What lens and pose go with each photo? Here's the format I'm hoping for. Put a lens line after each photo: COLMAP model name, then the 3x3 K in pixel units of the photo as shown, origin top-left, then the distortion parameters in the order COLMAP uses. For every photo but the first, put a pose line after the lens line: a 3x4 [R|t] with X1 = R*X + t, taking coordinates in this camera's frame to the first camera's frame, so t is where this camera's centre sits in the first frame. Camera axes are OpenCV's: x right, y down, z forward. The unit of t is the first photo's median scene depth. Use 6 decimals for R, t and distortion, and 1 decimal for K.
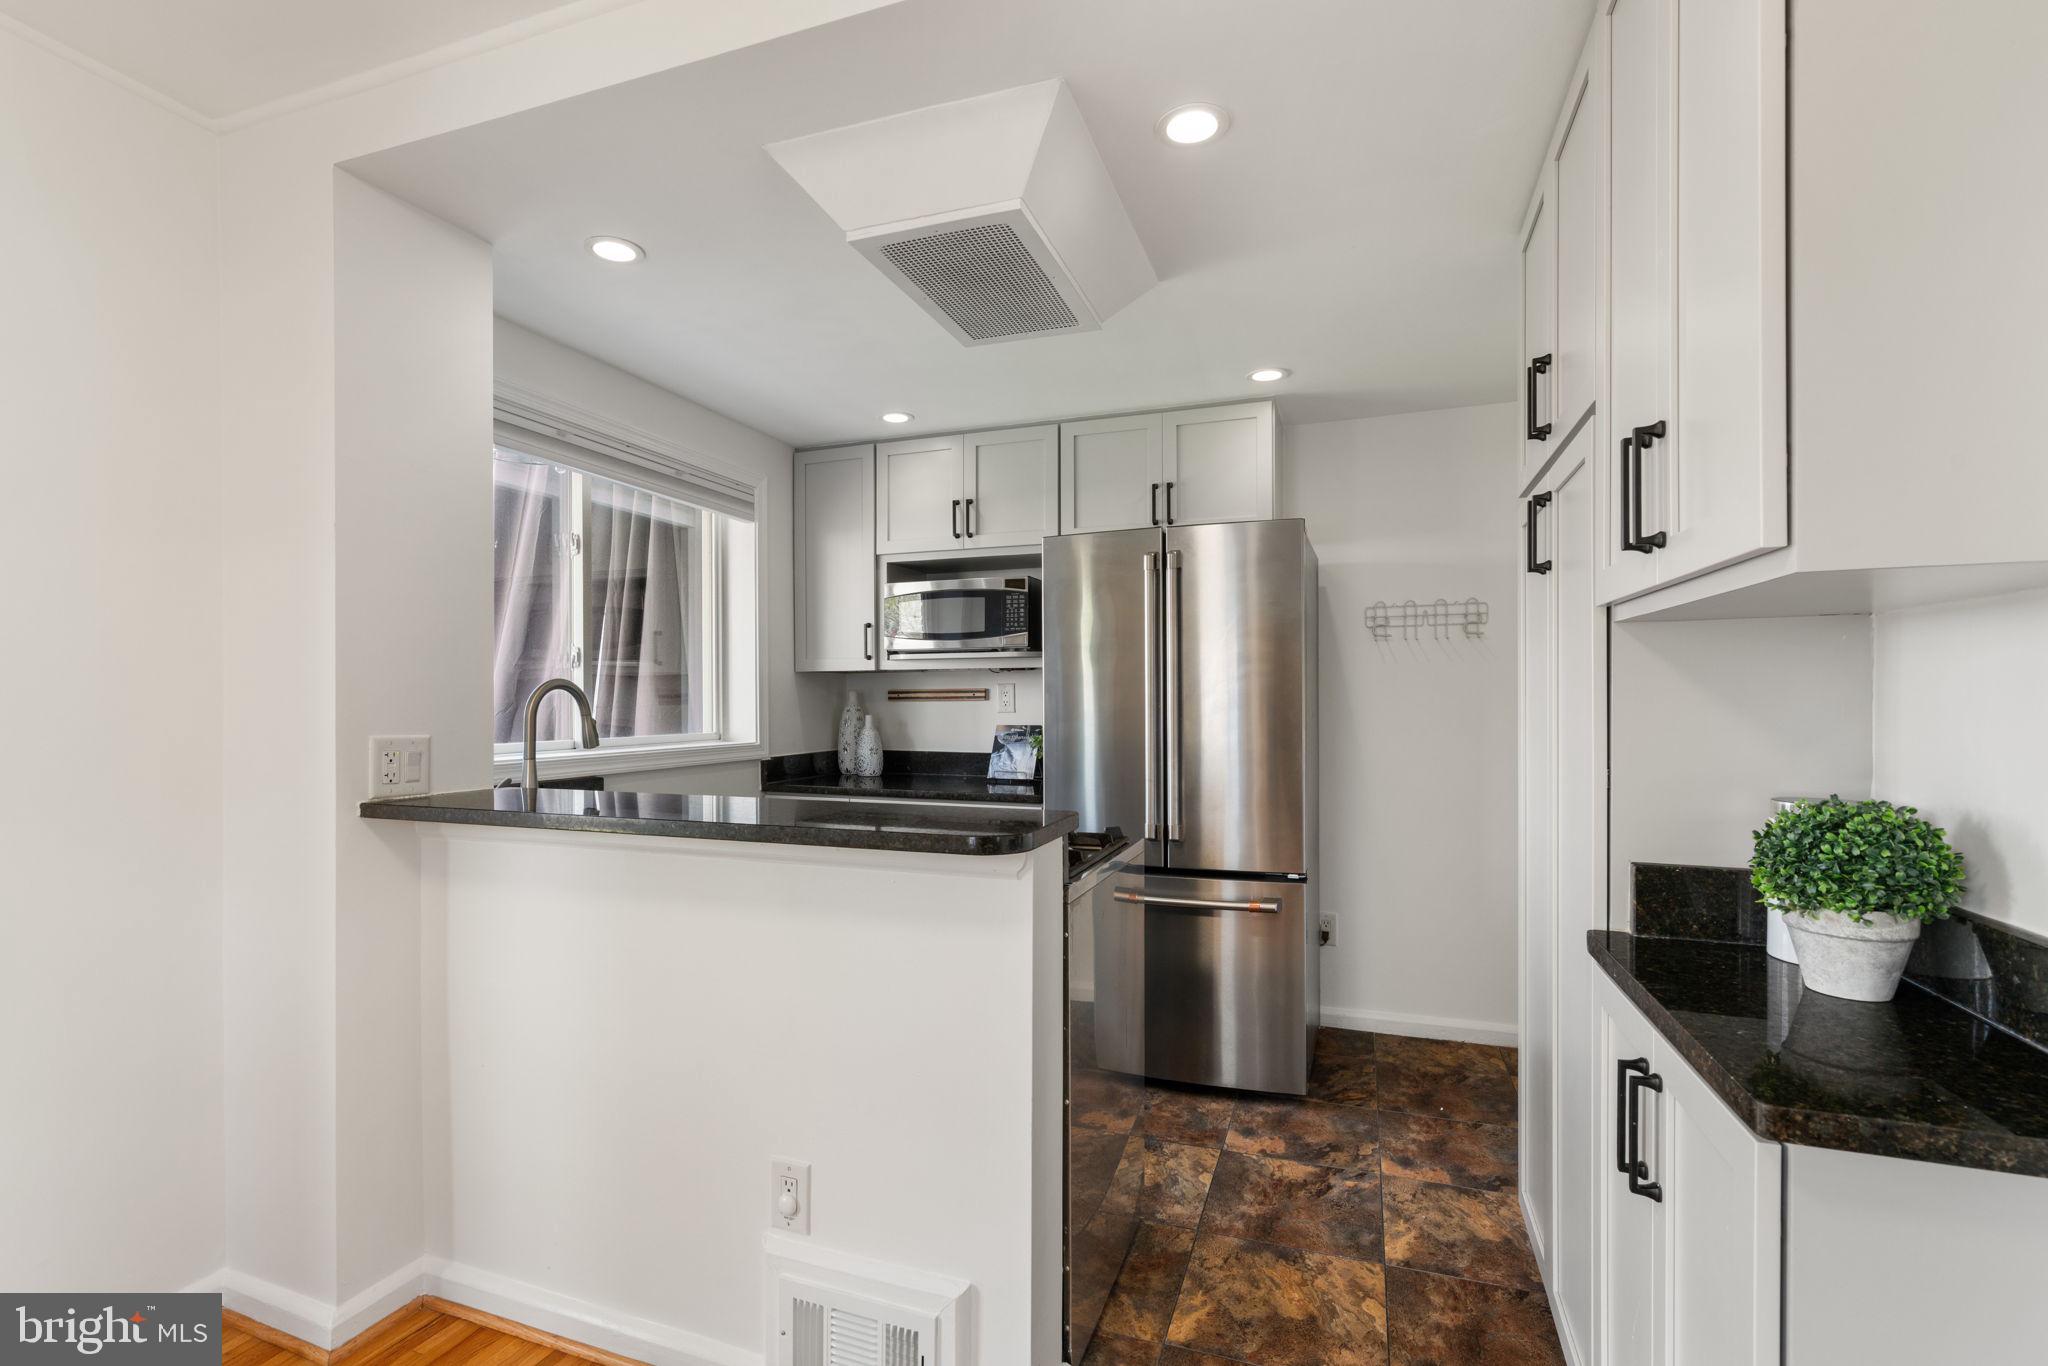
lens RADIAL K [[941.5, 0, 1012.2], [0, 941.5, 703.2], [0, 0, 1]] dist [-0.003417, -0.000659]
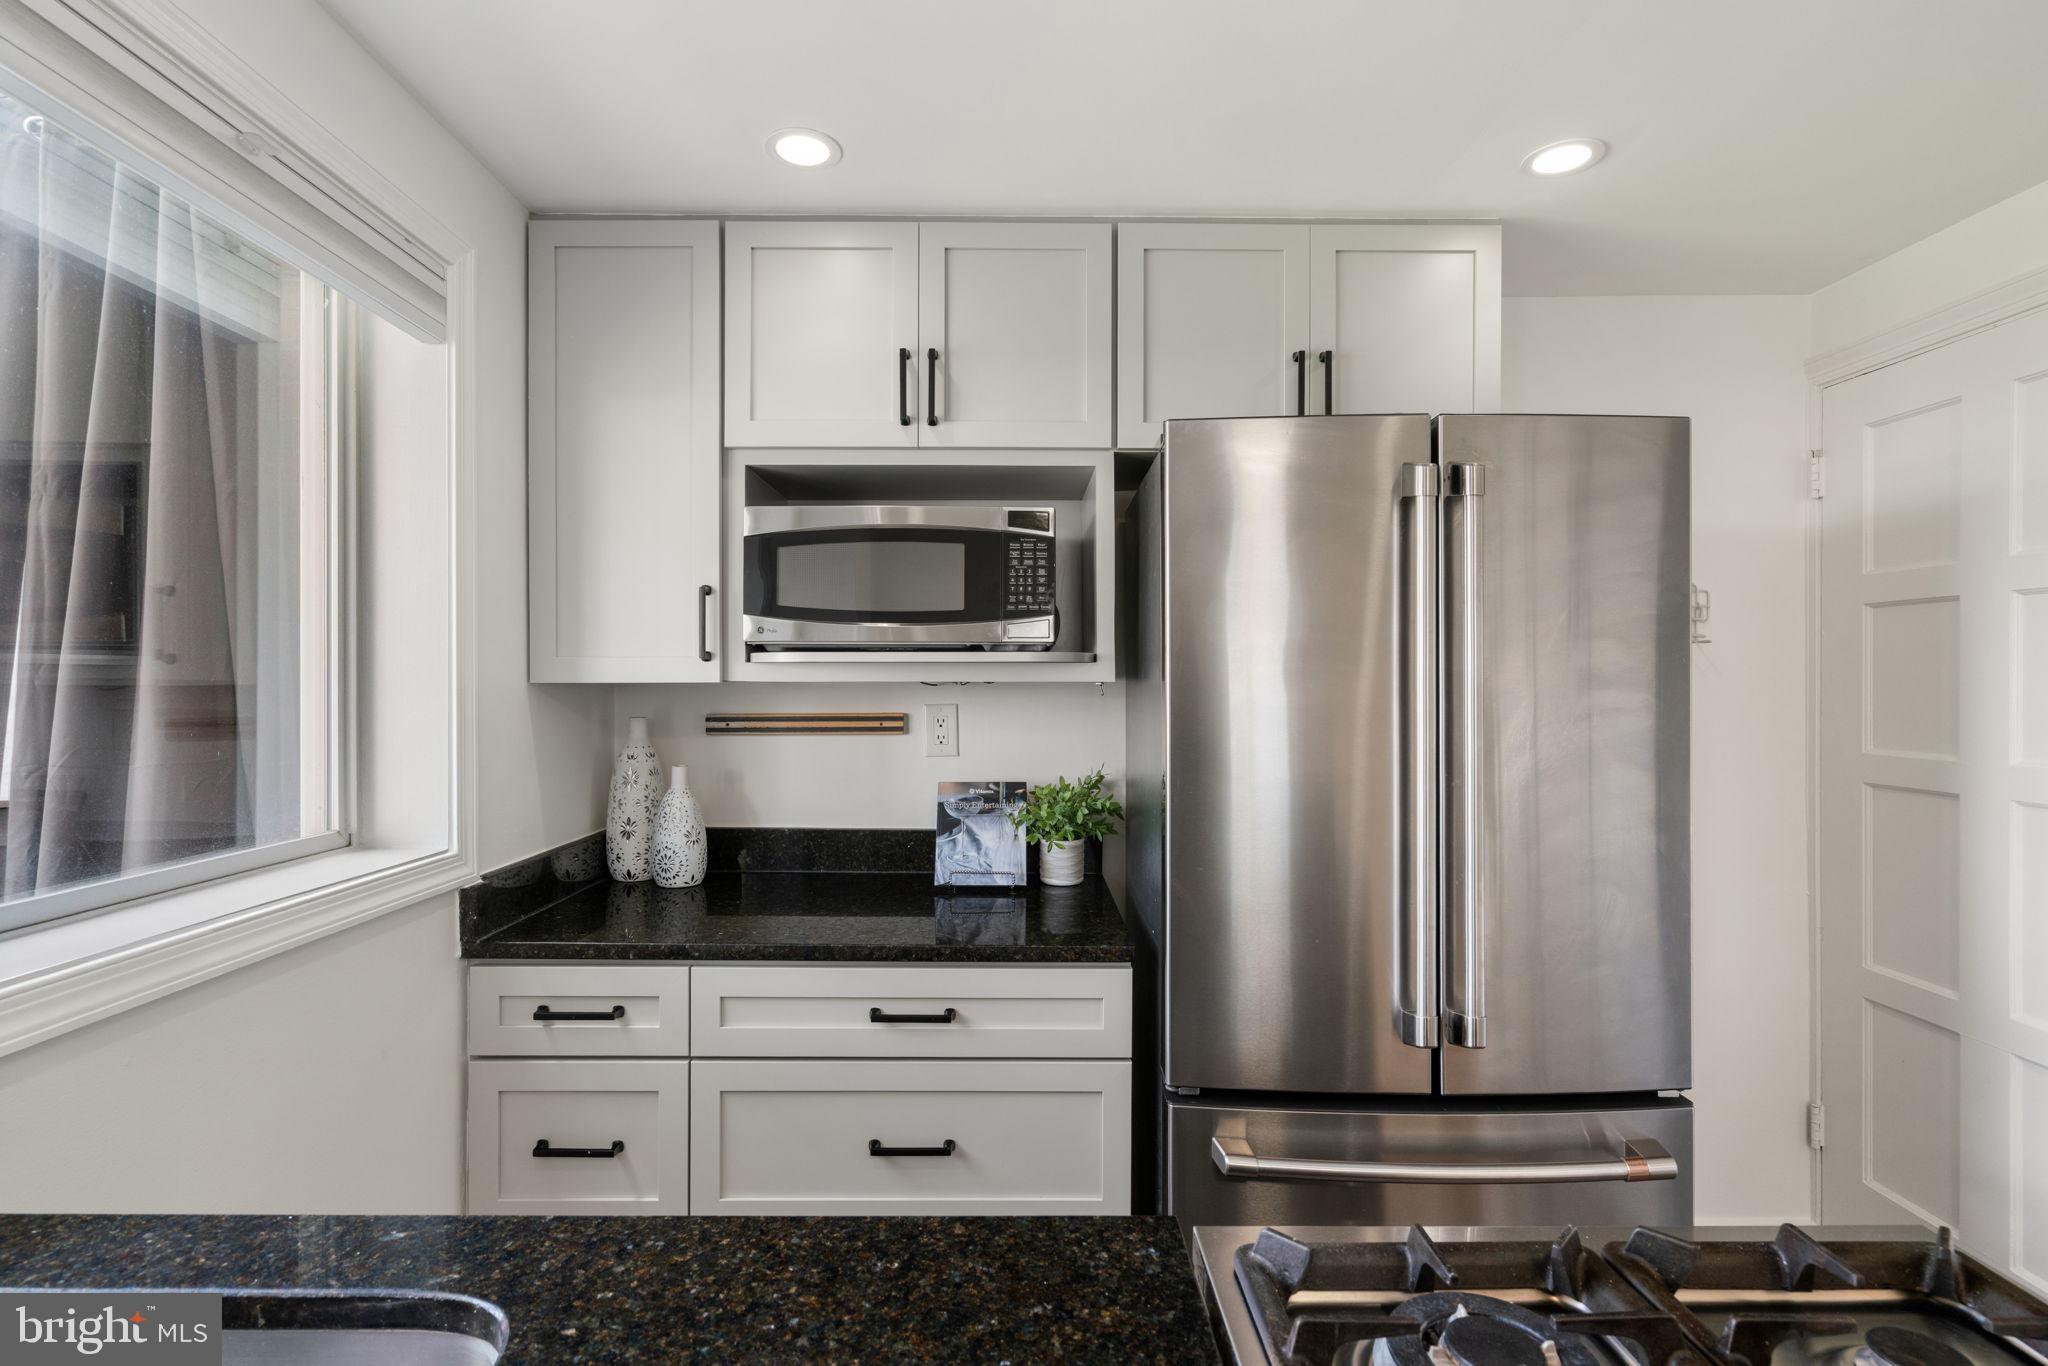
lens RADIAL K [[941.5, 0, 1009.8], [0, 941.5, 683.8], [0, 0, 1]] dist [-0.003417, -0.000659]
pose [[0.937753, 0.003867, 0.347281, -0.177239], [-0.001139, 0.999967, -0.008057, -0.031298], [-0.347301, 0.007159, 0.937726, 0.496573]]
